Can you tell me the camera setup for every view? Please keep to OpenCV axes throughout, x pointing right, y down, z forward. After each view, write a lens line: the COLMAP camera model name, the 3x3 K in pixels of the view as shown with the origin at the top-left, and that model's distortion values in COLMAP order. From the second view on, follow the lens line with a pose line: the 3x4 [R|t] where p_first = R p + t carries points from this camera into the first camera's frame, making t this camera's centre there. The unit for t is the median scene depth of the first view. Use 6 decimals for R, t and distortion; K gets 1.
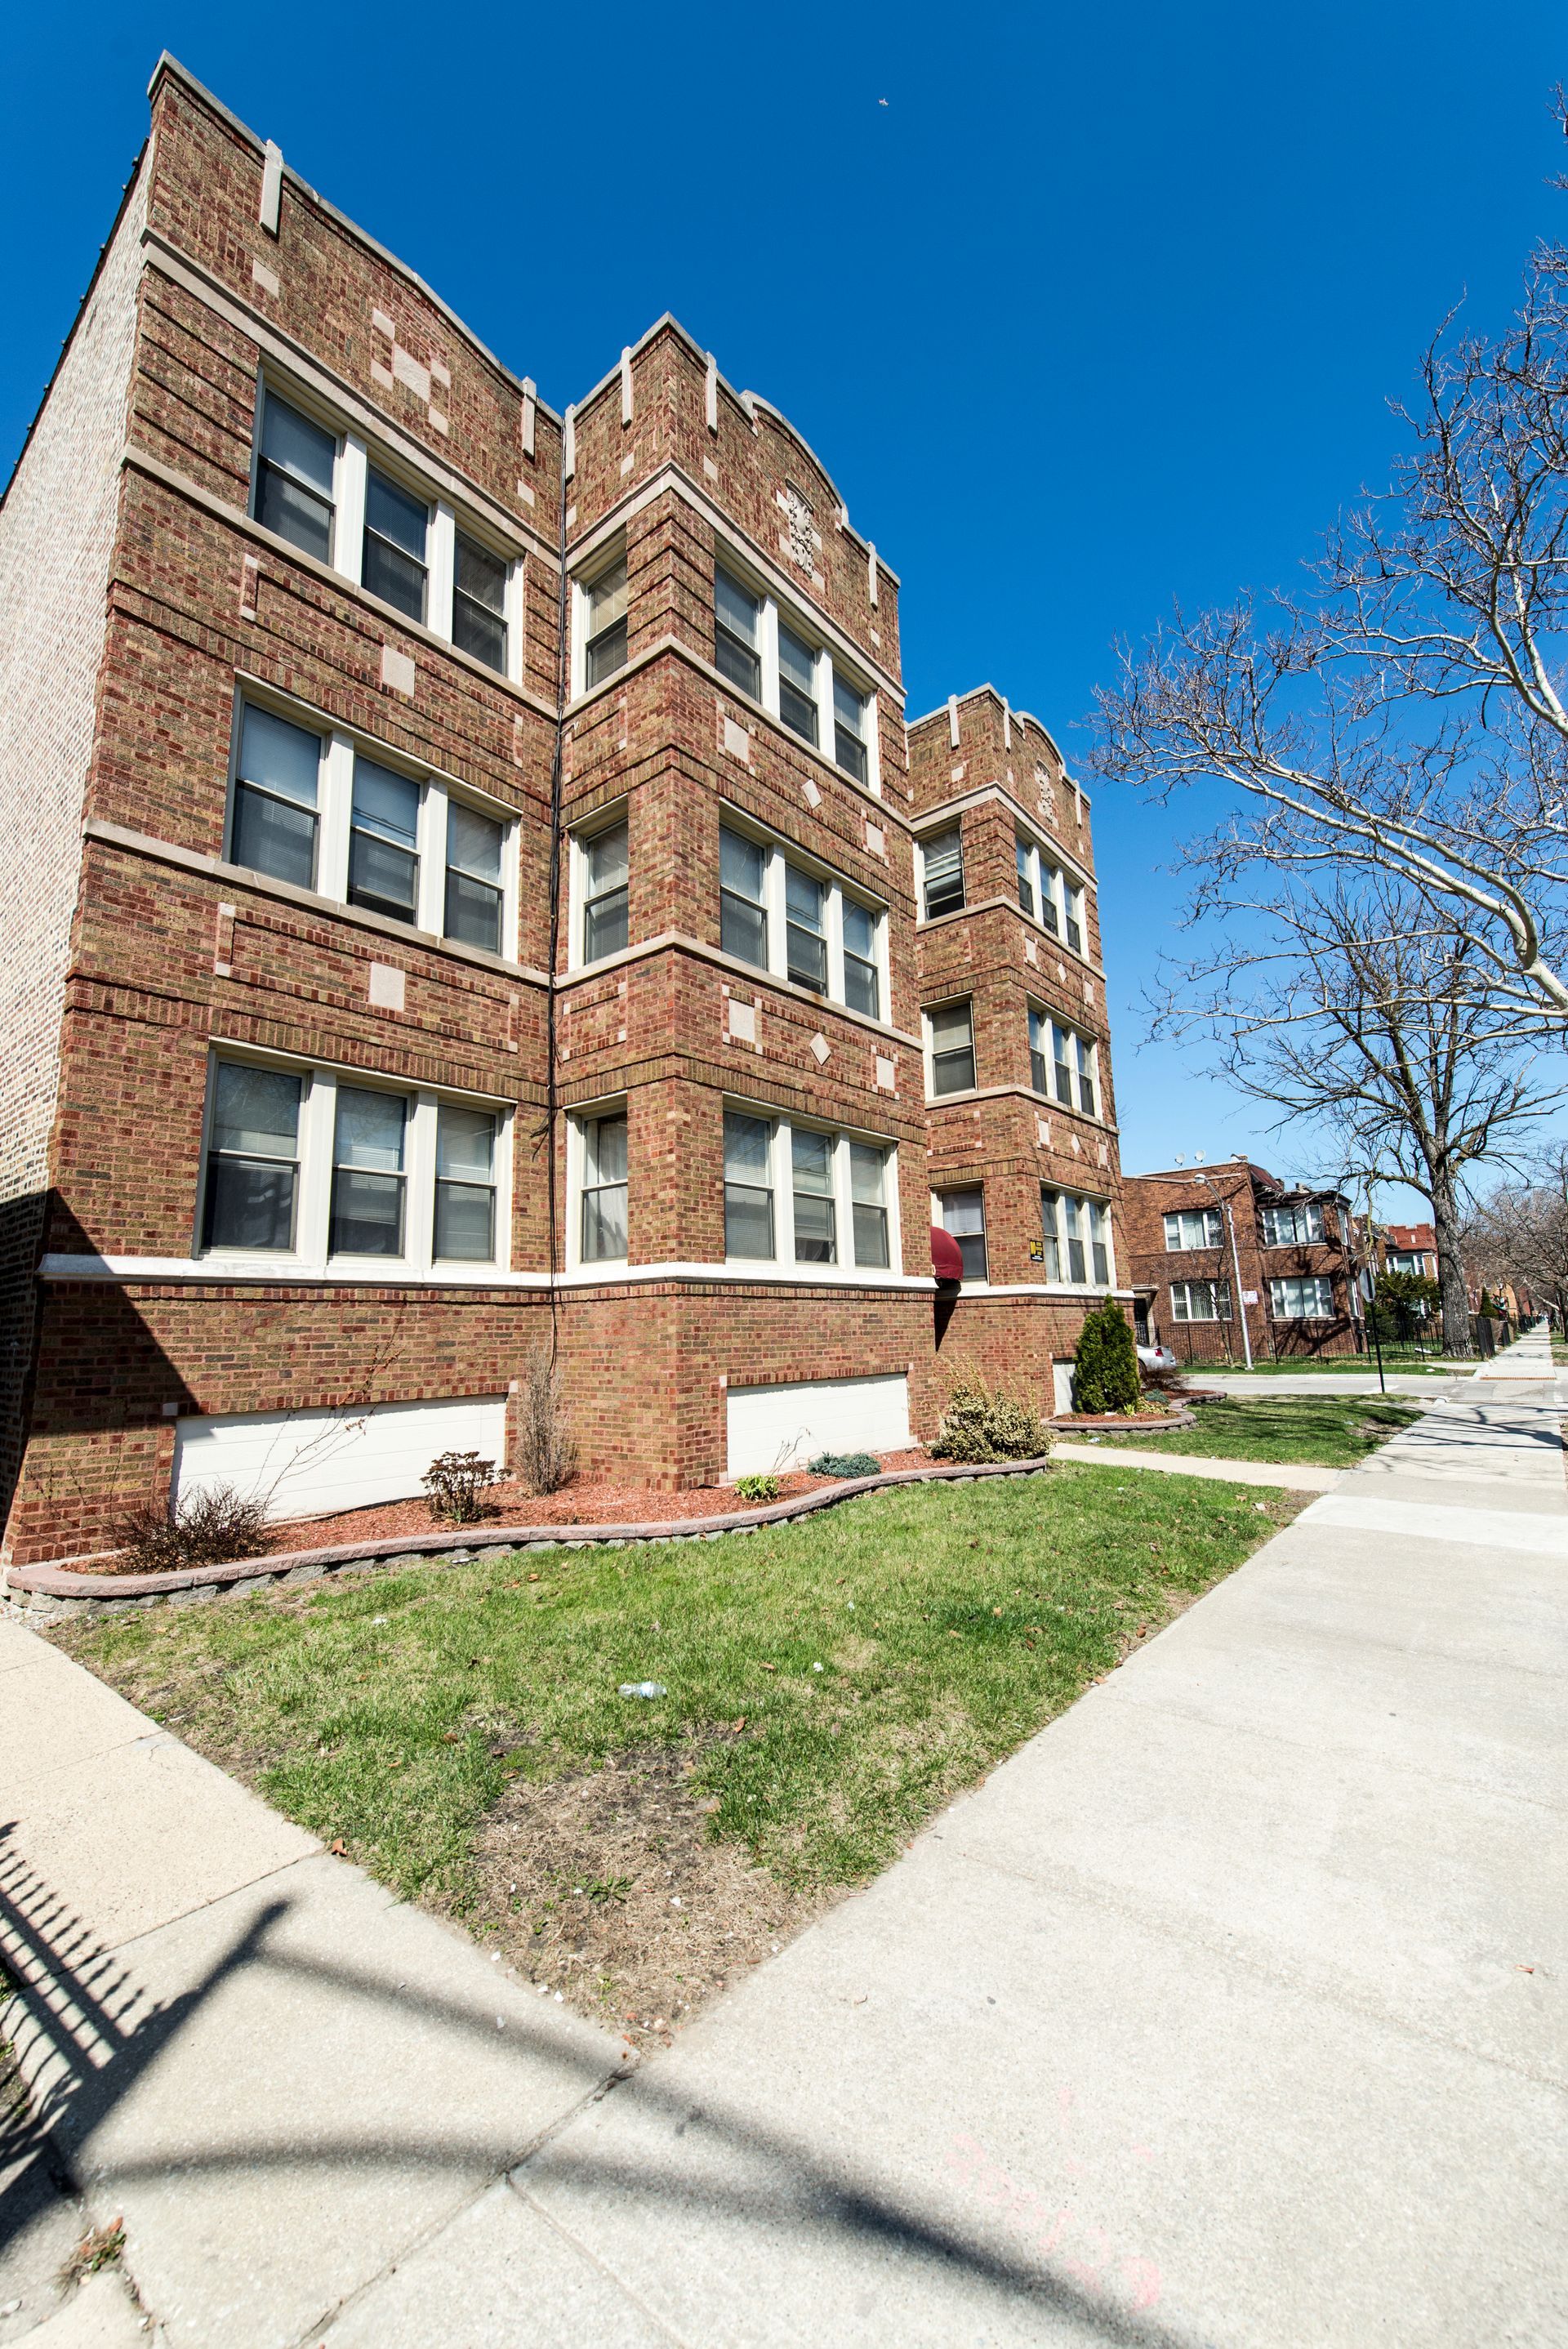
lens RADIAL K [[919.2, 0, 786.3], [0, 919.2, 1178.8], [0, 0, 1]] dist [0.018165, -0.006224]
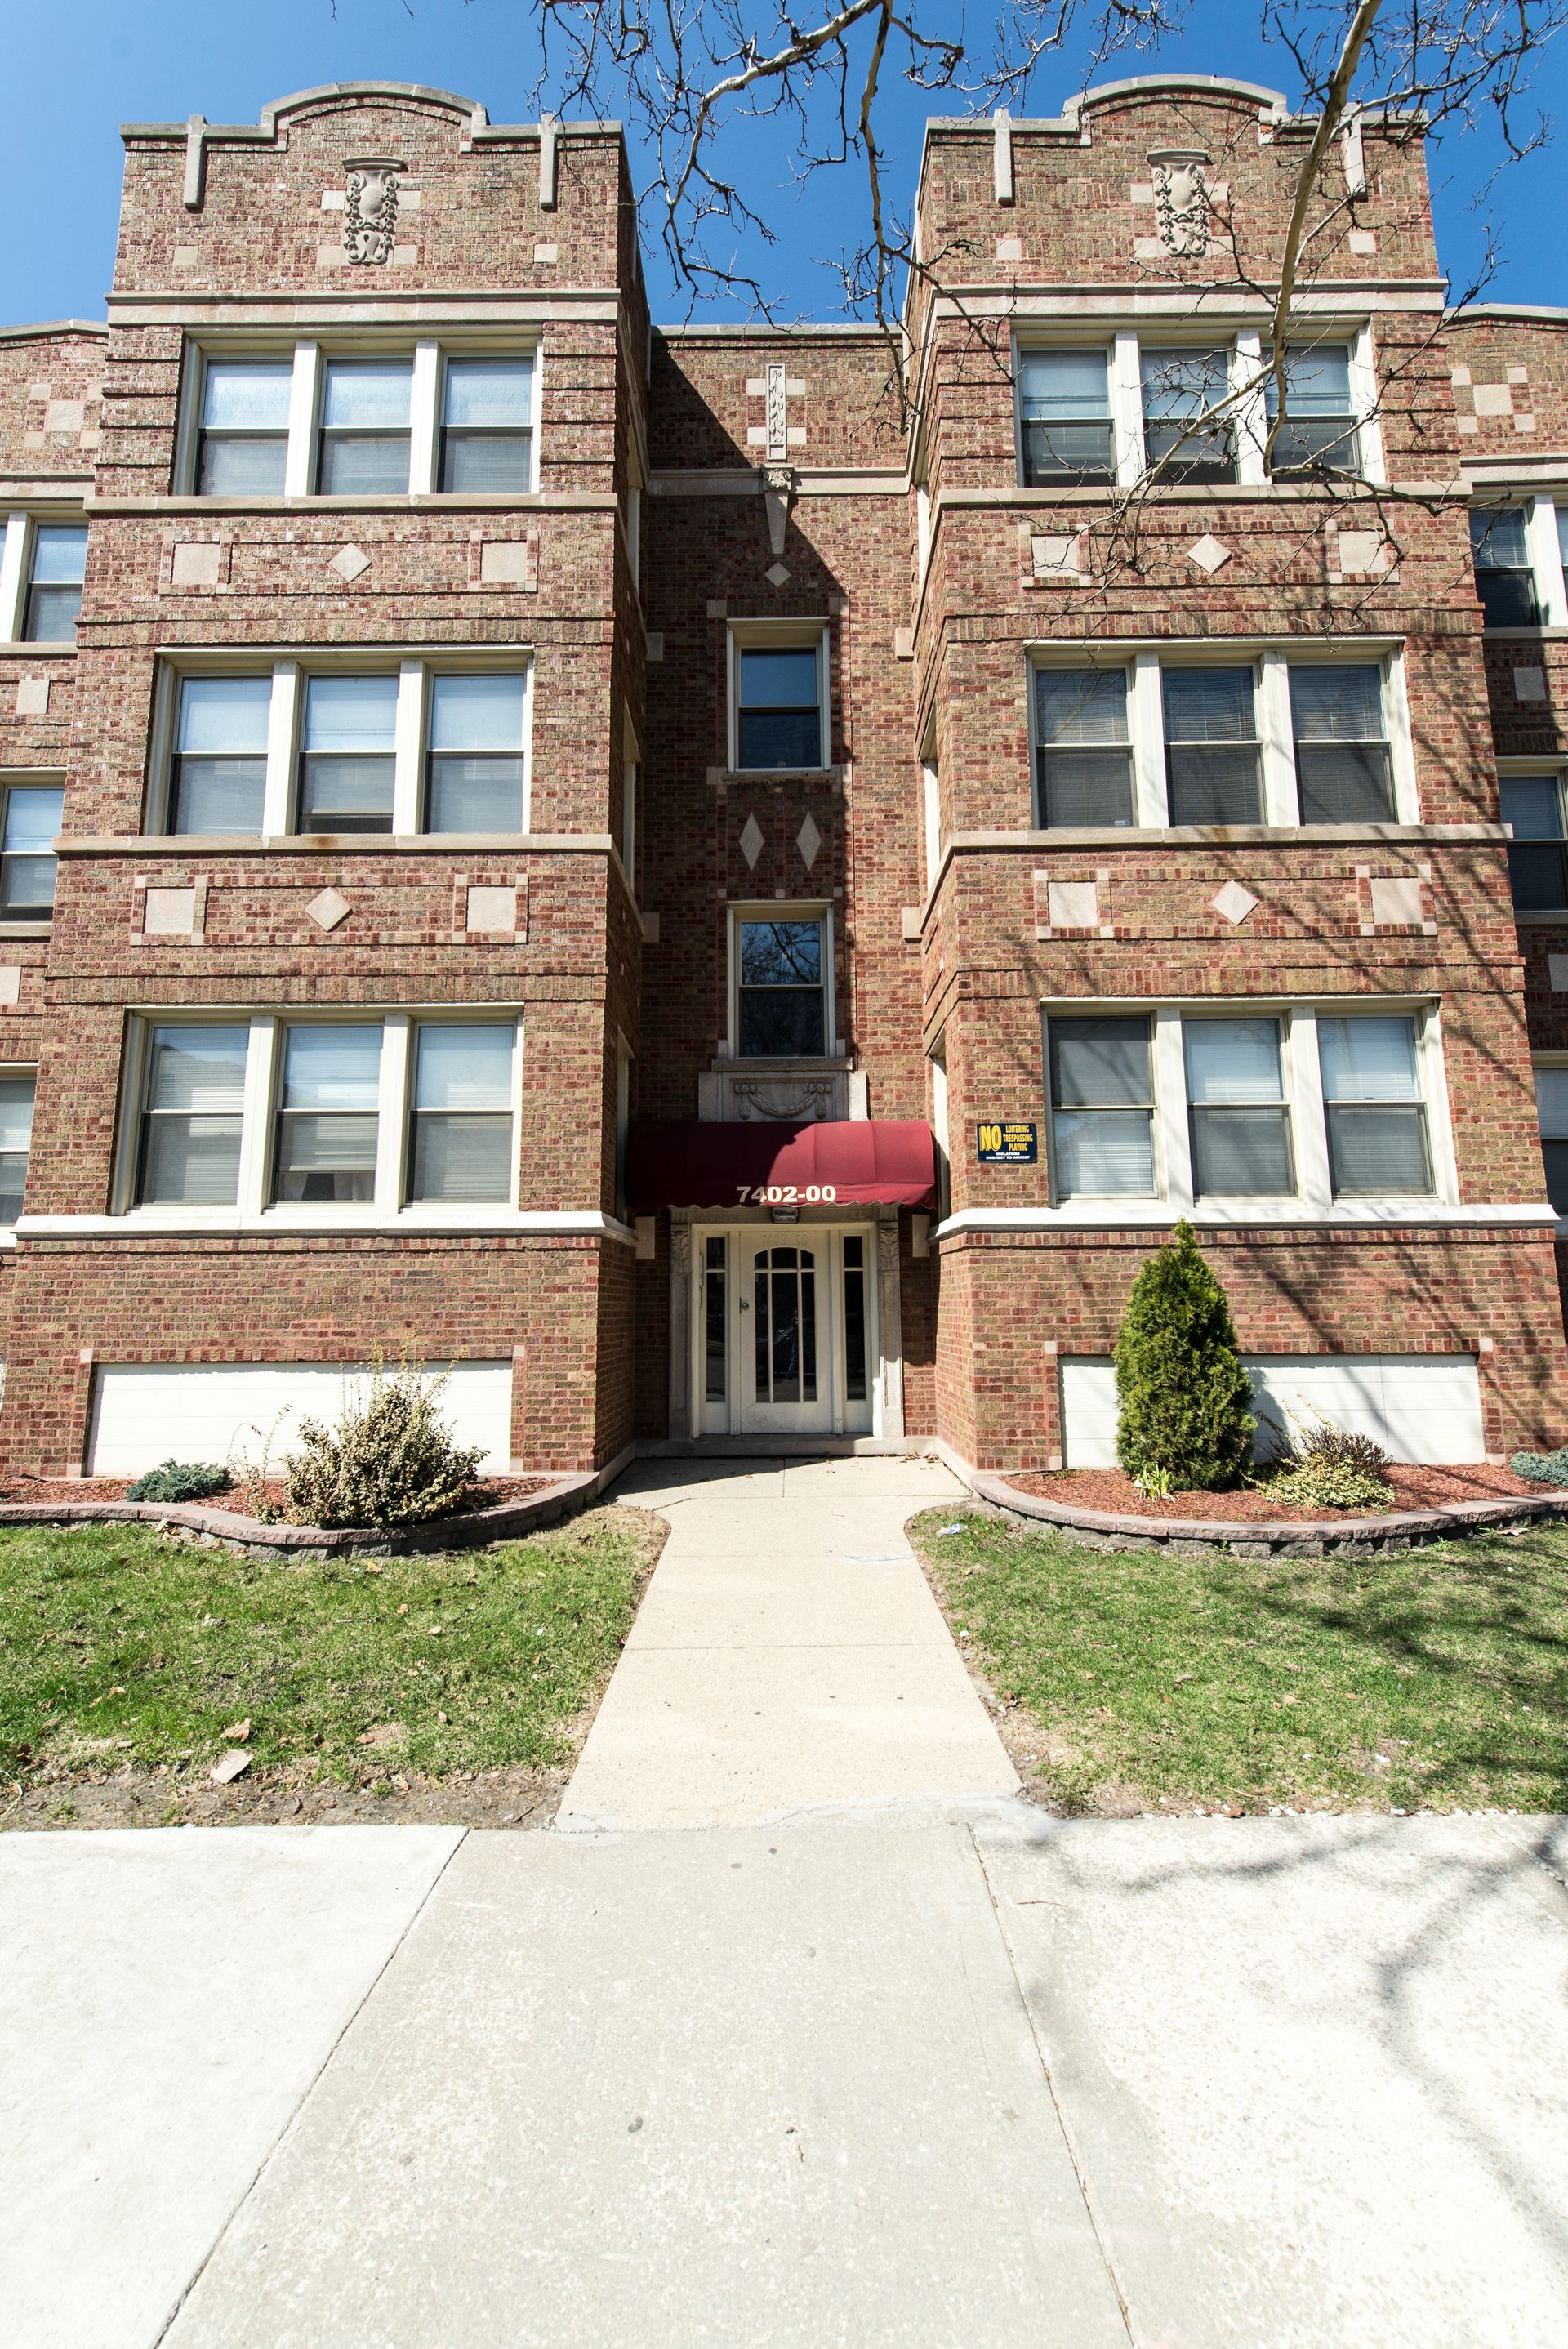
lens RADIAL K [[919.2, 0, 786.3], [0, 919.2, 1178.8], [0, 0, 1]] dist [0.018165, -0.006224]
pose [[0.626863, -0.083711, -0.774620, 1.065371], [0.122440, 0.992442, -0.008166, 0.157509], [0.769449, -0.089726, 0.632375, 1.047349]]
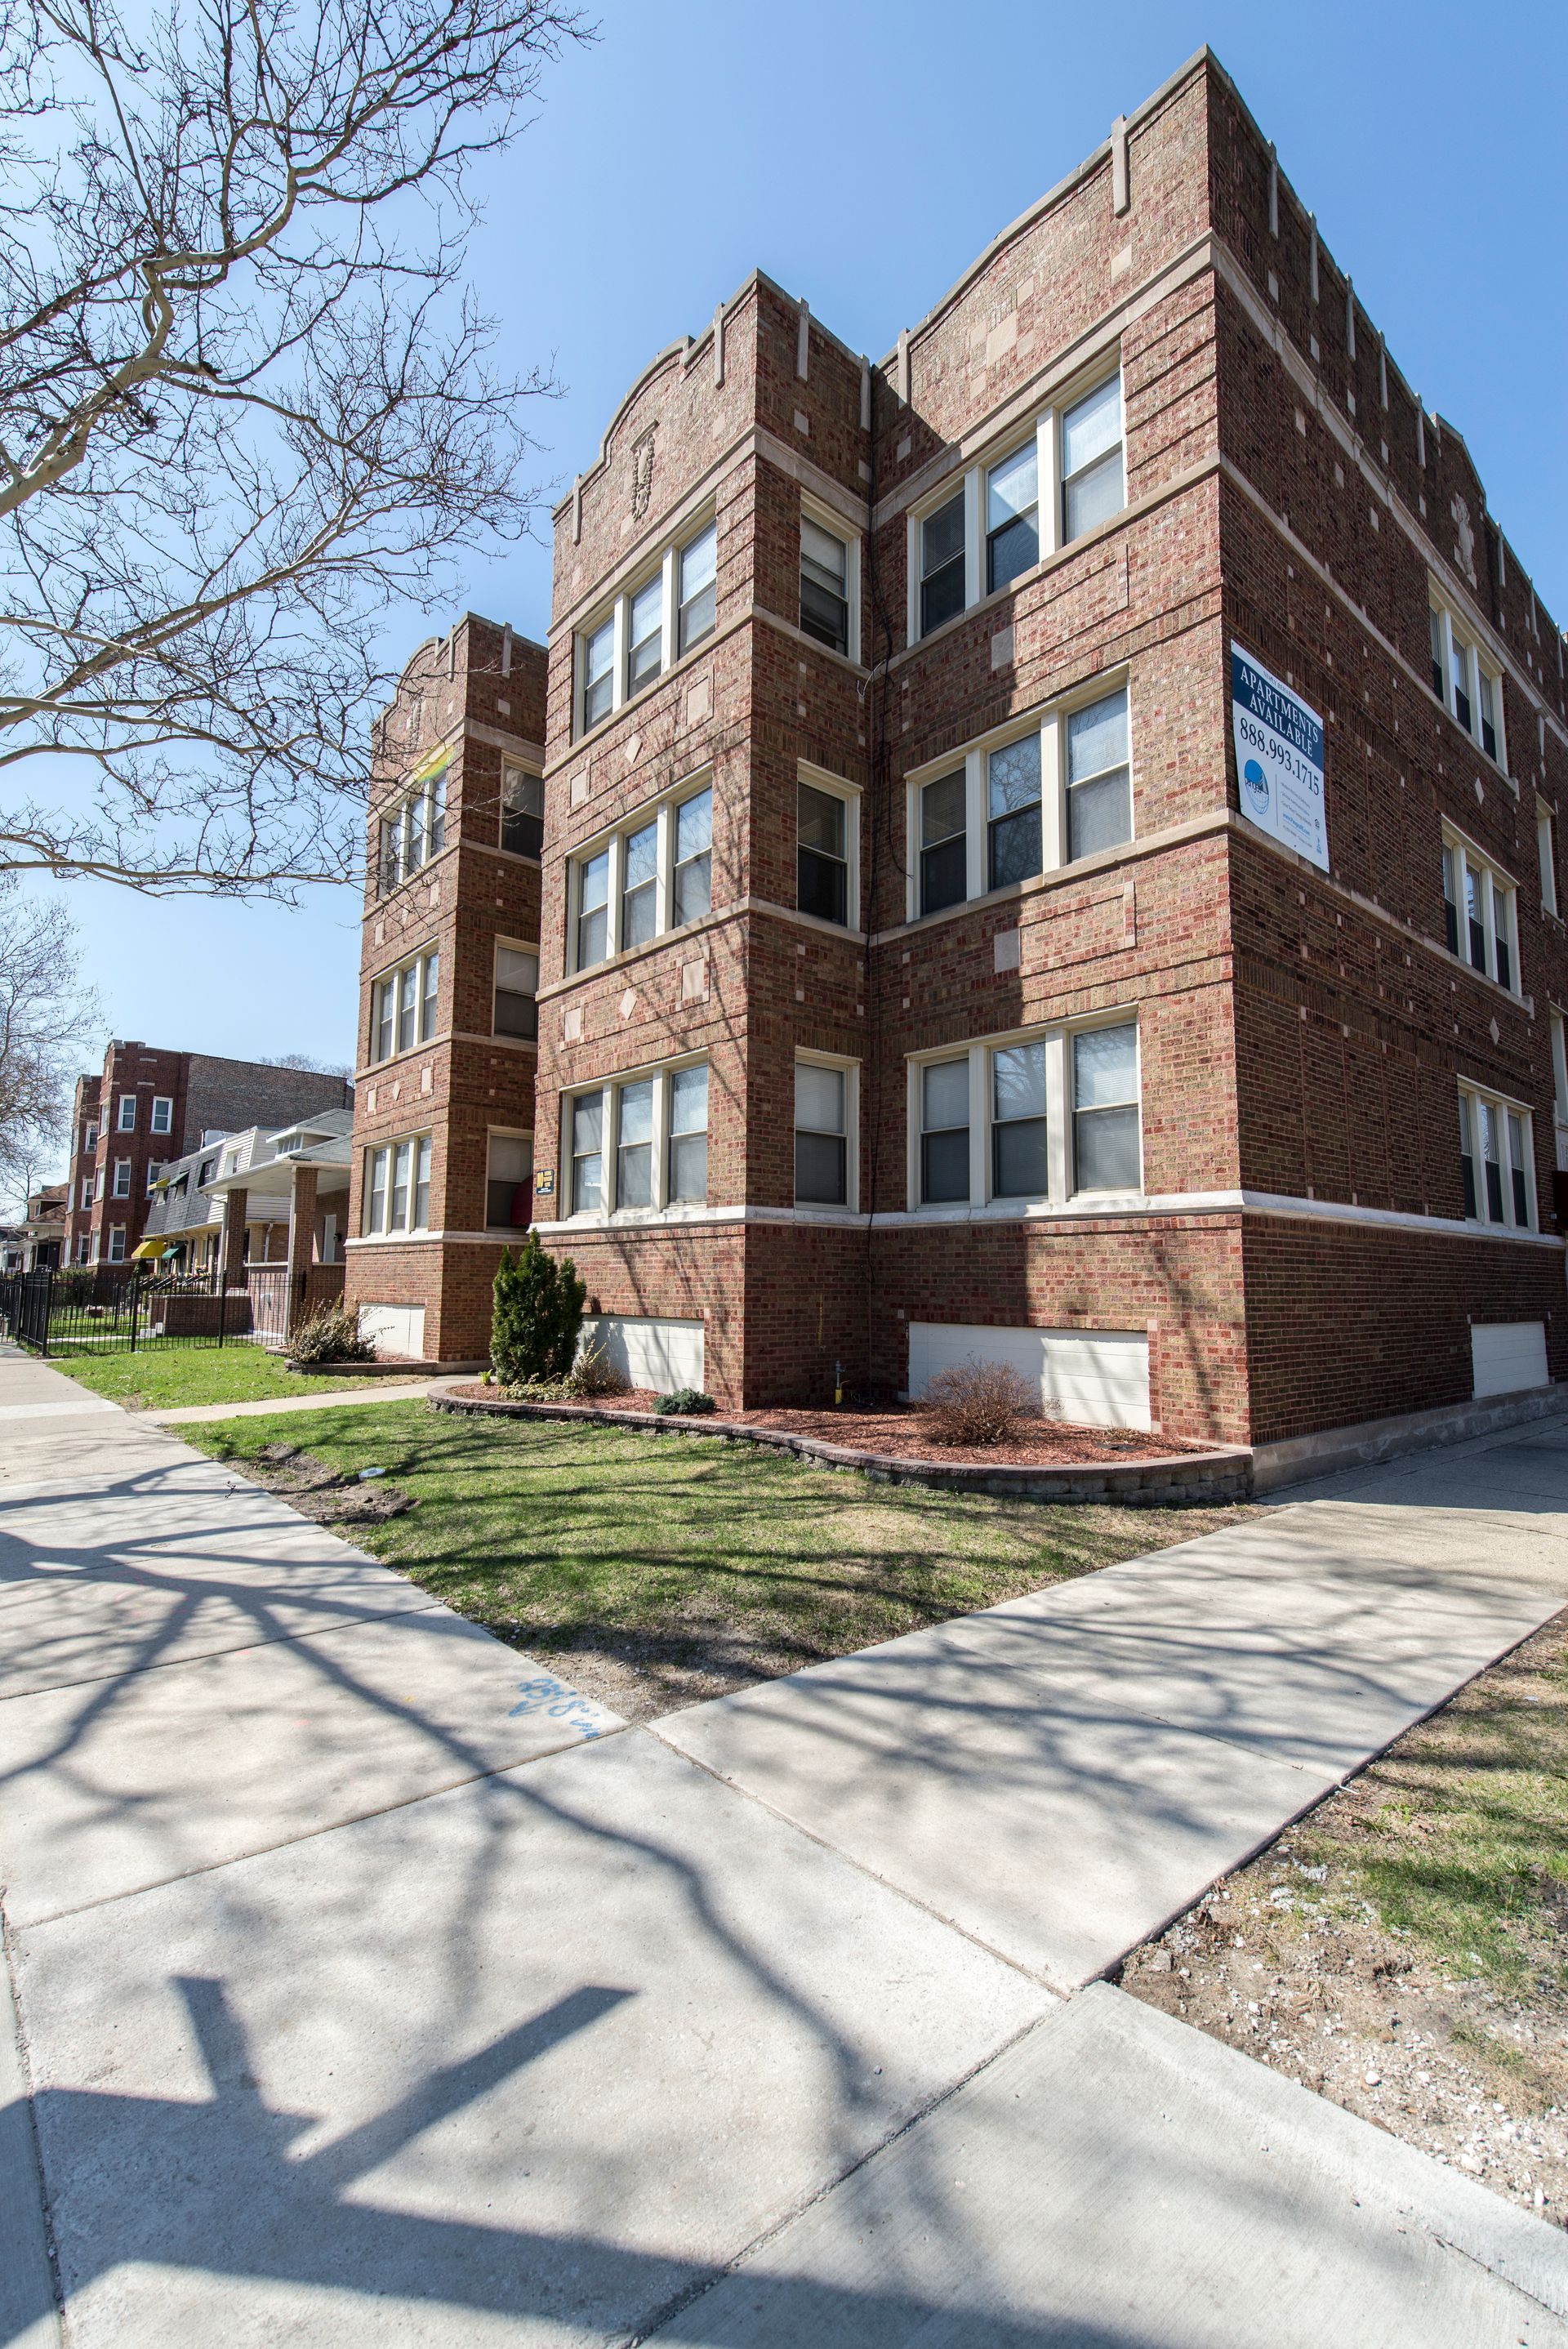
lens RADIAL K [[1011.3, 0, 786.9], [0, 1011.3, 1179.9], [0, 0, 1]] dist [0.020251, -0.006877]
pose [[-0.175937, -0.076609, -0.981416, 2.056389], [0.161327, 0.981244, -0.105516, 0.377735], [0.971092, -0.176893, -0.160278, 2.459448]]
